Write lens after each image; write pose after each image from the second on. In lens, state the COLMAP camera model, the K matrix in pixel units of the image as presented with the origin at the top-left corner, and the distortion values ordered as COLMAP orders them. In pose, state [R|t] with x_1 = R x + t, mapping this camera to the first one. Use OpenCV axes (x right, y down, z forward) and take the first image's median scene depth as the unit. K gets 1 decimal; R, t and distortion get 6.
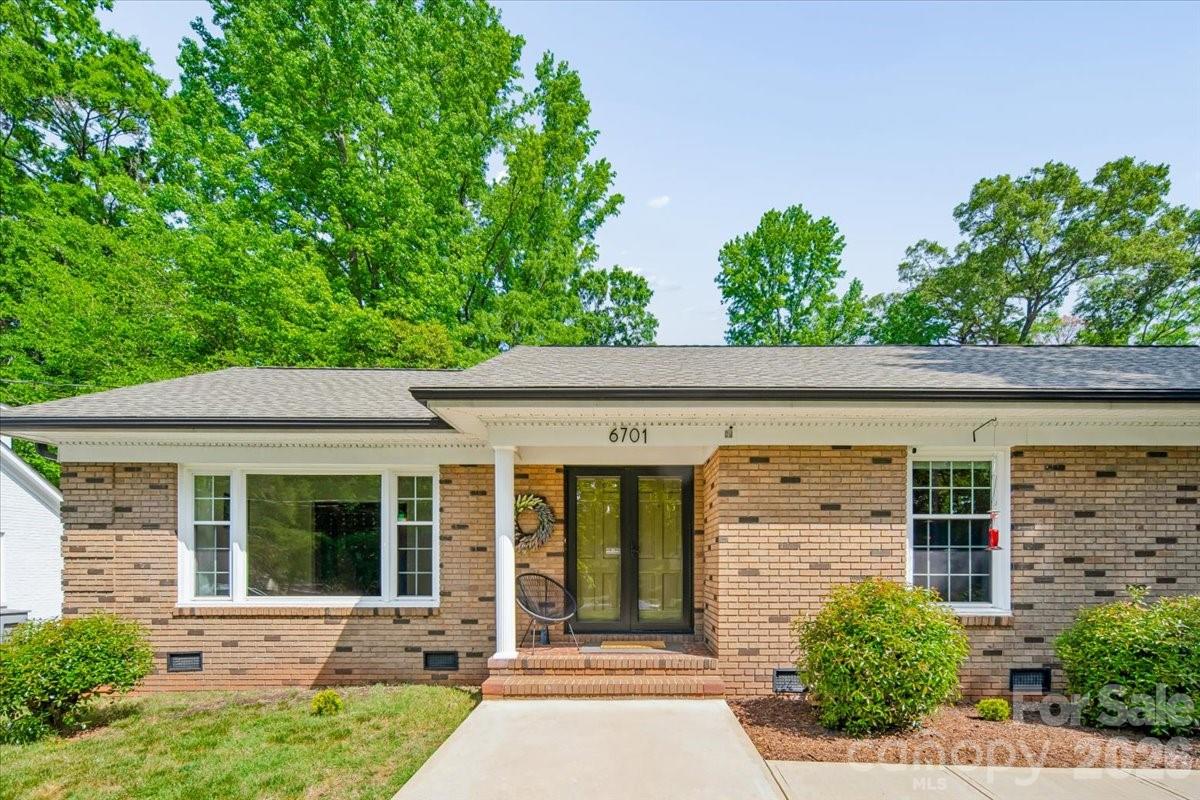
lens RADIAL K [[548.8, 0, 619.0], [0, 548.8, 563.9], [0, 0, 1]] dist [0.000786, -0.000648]
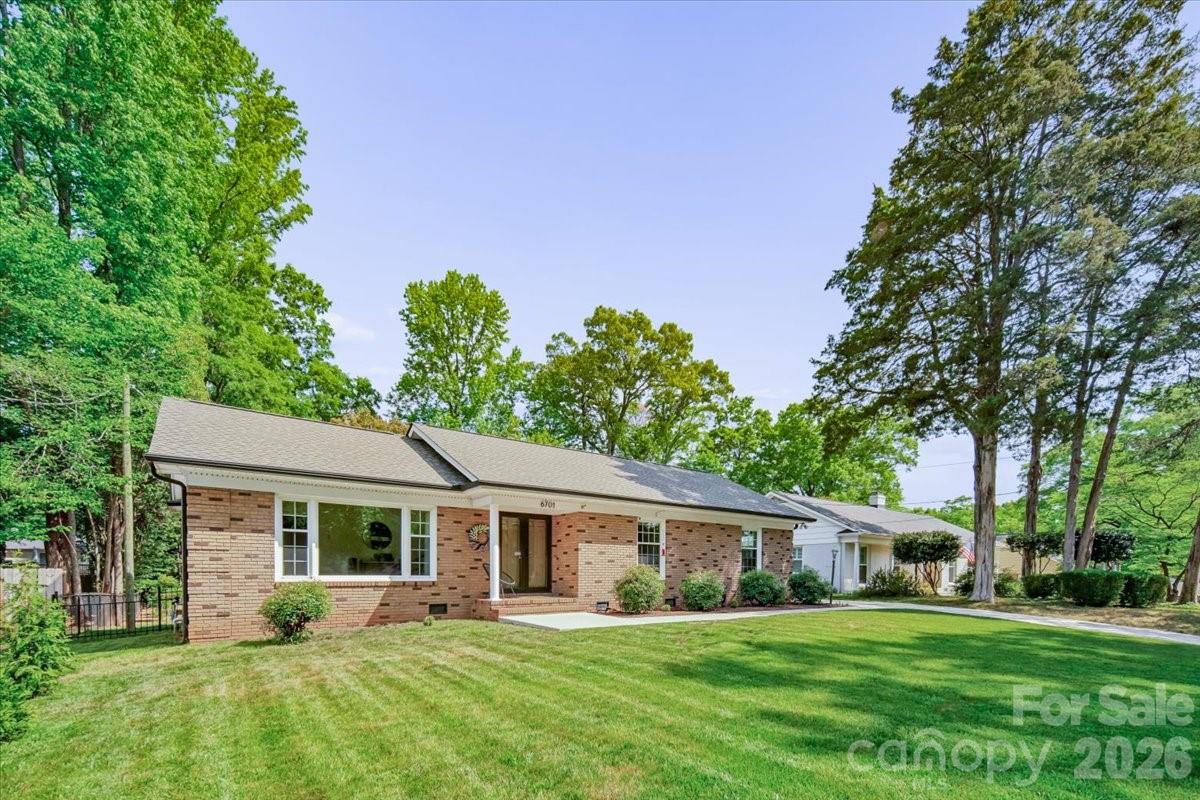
lens RADIAL K [[542.3, 0, 613.5], [0, 542.3, 575.4], [0, 0, 1]] dist [-0.000795, 0.000078]
pose [[0.793578, -0.001052, 0.608467, -0.969432], [-0.000595, 0.999997, 0.002506, 0.054049], [-0.608468, -0.002351, 0.793575, -0.847829]]
